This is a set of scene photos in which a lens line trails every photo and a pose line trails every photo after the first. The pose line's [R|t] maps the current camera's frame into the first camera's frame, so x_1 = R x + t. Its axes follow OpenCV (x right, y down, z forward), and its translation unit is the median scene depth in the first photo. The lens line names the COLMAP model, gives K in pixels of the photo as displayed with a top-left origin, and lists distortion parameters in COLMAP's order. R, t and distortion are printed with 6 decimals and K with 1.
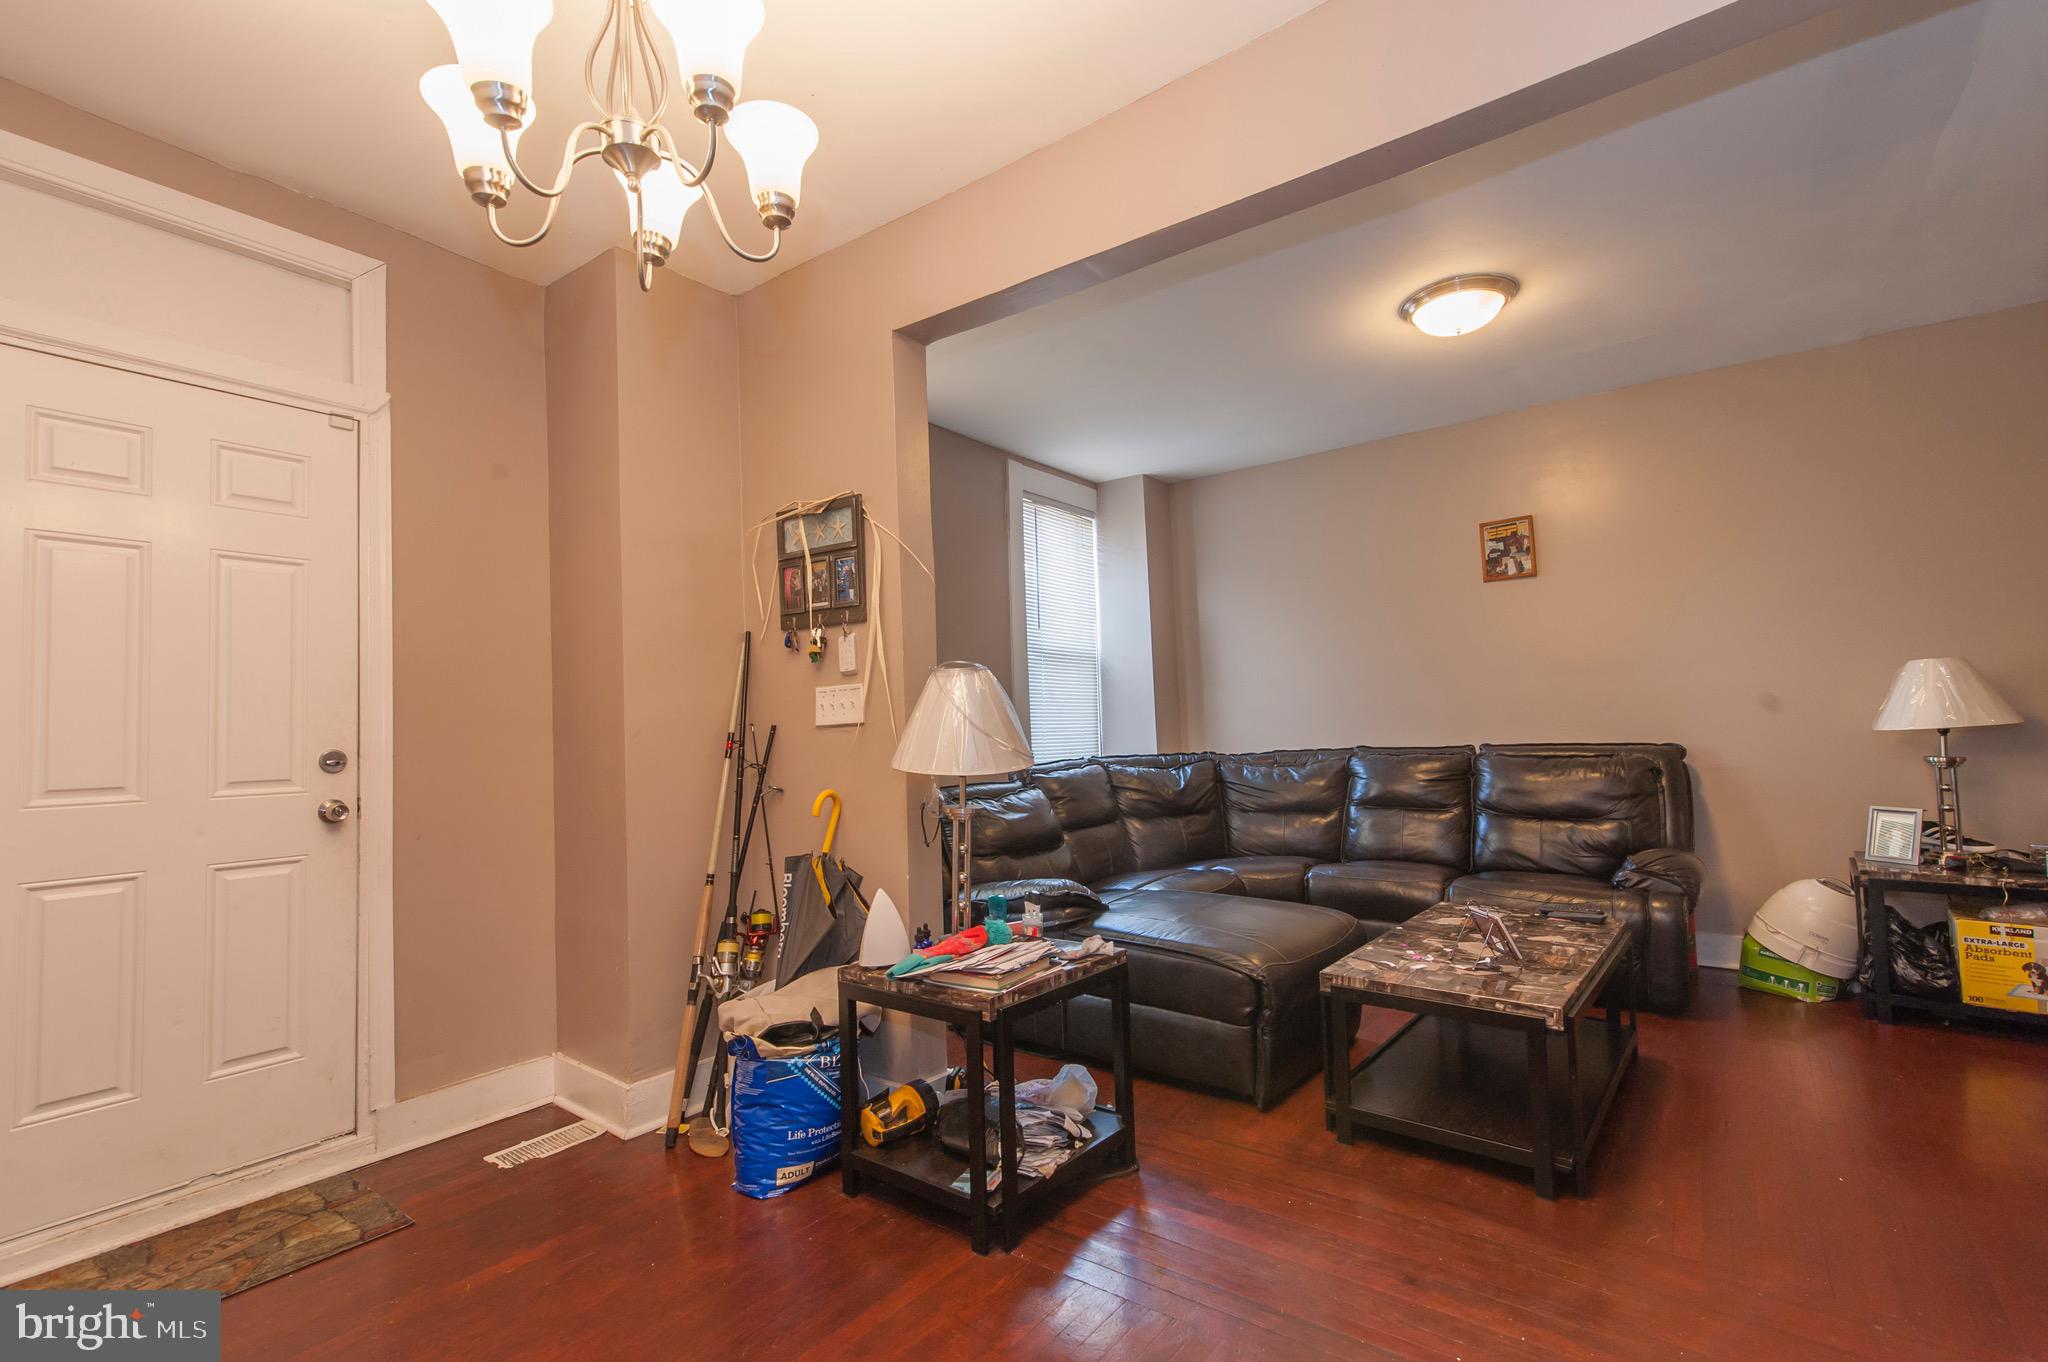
lens RADIAL K [[921.1, 0, 1022.3], [0, 921.1, 692.2], [0, 0, 1]] dist [0.003509, 0.000793]
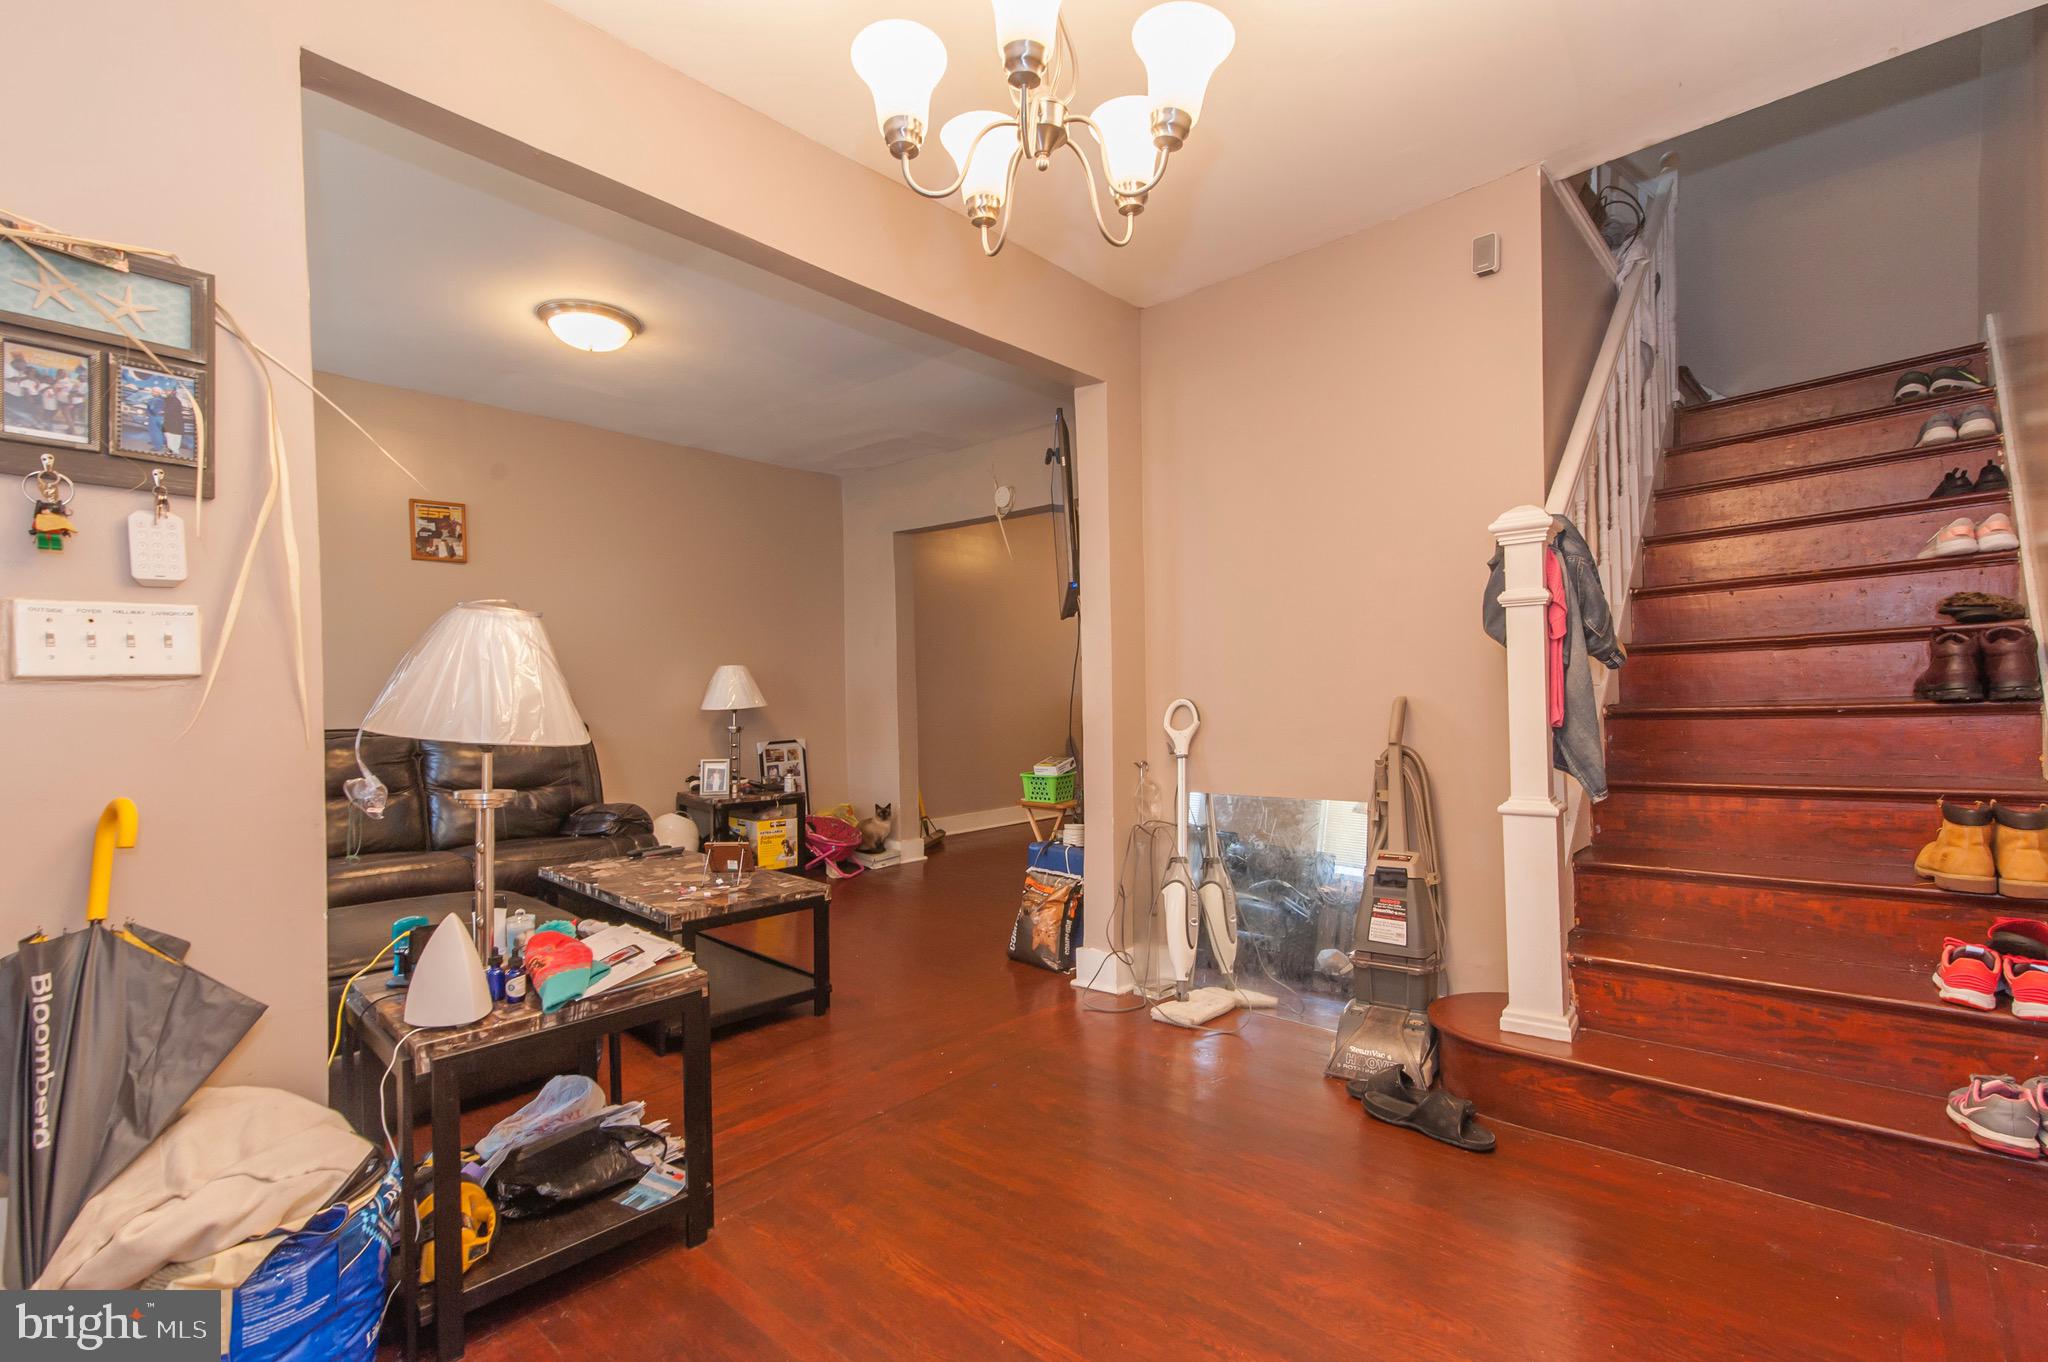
lens RADIAL K [[921.1, 0, 1022.3], [0, 921.1, 692.2], [0, 0, 1]] dist [0.003509, 0.000793]
pose [[0.086358, 0.028861, 0.995846, -0.567493], [-0.035968, 0.999019, -0.025834, 0.033487], [-0.995615, -0.033587, 0.087312, 0.353507]]
